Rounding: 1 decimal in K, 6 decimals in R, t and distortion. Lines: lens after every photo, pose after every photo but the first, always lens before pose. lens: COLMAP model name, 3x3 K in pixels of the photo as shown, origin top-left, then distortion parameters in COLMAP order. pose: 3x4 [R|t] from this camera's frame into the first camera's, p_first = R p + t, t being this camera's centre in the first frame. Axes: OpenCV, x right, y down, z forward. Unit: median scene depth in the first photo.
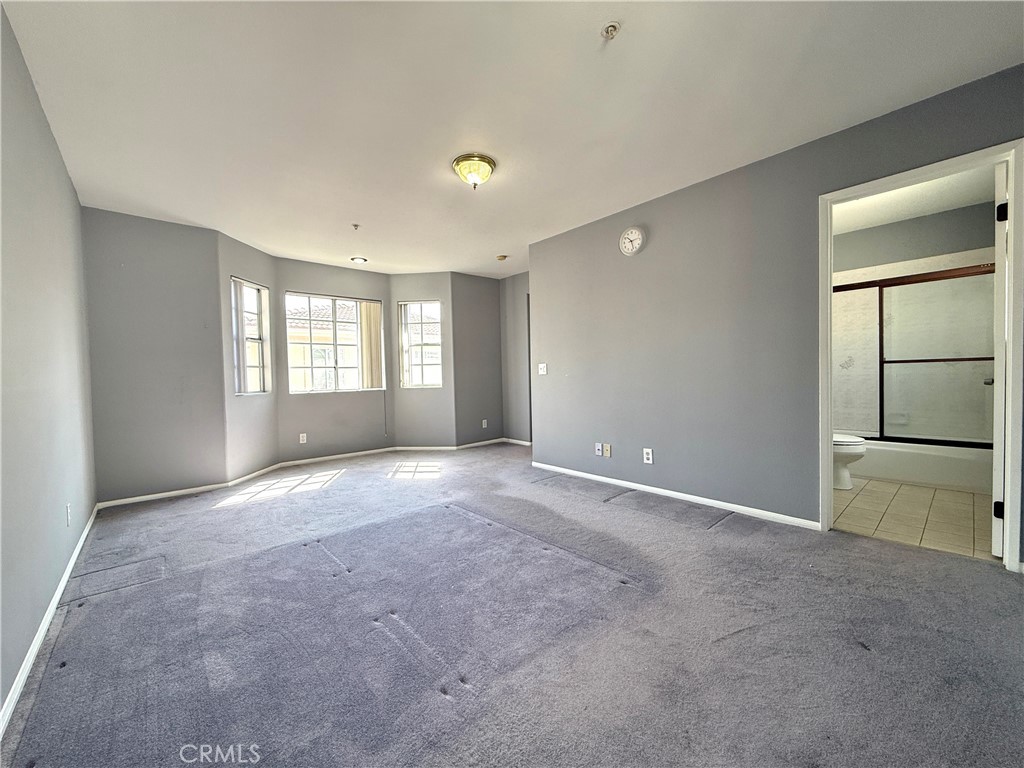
lens RADIAL K [[408.0, 0, 511.9], [0, 408.0, 383.0], [0, 0, 1]] dist [-0.001870, 0.000321]
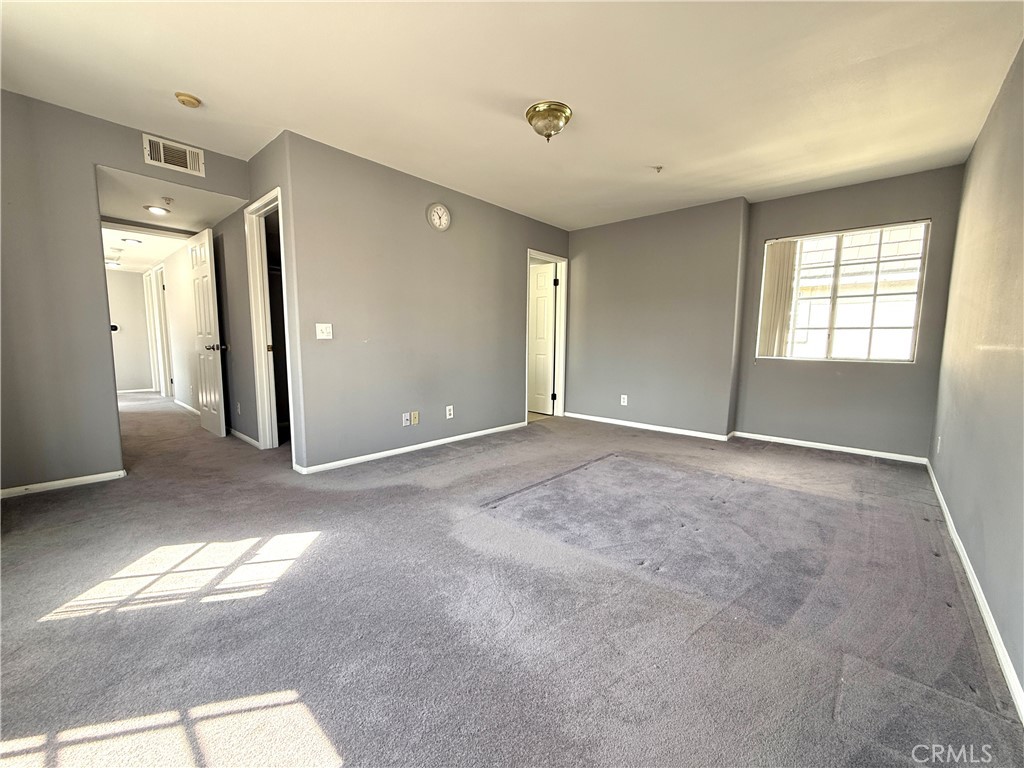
lens RADIAL K [[408.0, 0, 511.7], [0, 408.0, 384.5], [0, 0, 1]] dist [-0.001870, 0.000321]
pose [[-0.113634, -0.087694, 0.989645, -0.808350], [0.015391, 0.995822, 0.090009, -0.002161], [-0.993403, 0.025459, -0.111810, 0.922081]]
